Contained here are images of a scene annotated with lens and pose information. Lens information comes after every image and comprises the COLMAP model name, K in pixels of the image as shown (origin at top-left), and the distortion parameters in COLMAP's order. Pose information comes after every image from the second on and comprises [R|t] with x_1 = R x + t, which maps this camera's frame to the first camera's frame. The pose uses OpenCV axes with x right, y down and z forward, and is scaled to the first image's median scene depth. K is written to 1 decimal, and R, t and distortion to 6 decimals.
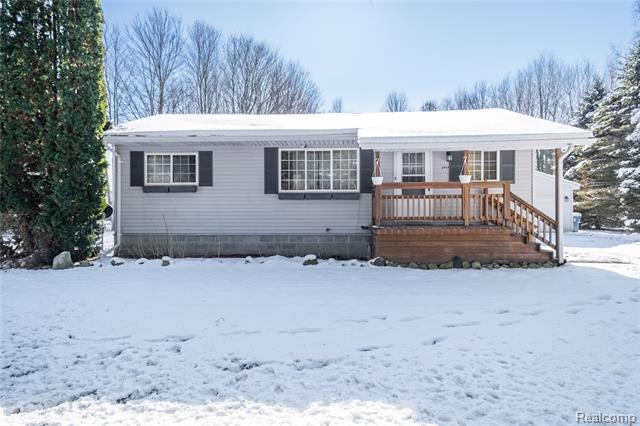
lens RADIAL K [[415.6, 0, 320.1], [0, 415.6, 214.5], [0, 0, 1]] dist [-0.005477, -0.000234]
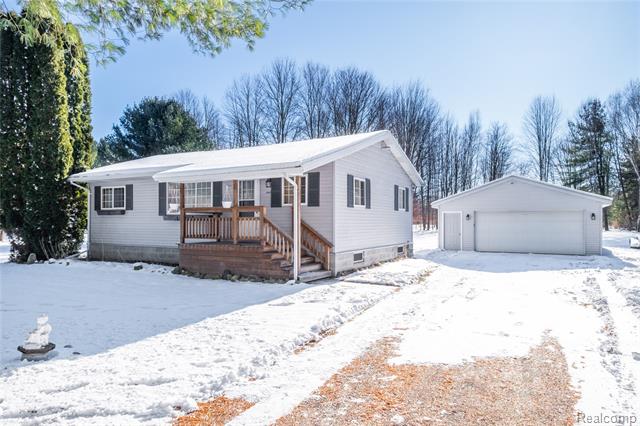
lens RADIAL K [[408.4, 0, 319.9], [0, 408.4, 211.6], [0, 0, 1]] dist [-0.046458, 0.000186]
pose [[0.918976, -0.004163, -0.394292, 0.849602], [-0.015438, 0.998798, -0.046528, -0.011627], [0.394012, 0.048846, 0.917806, 0.031607]]
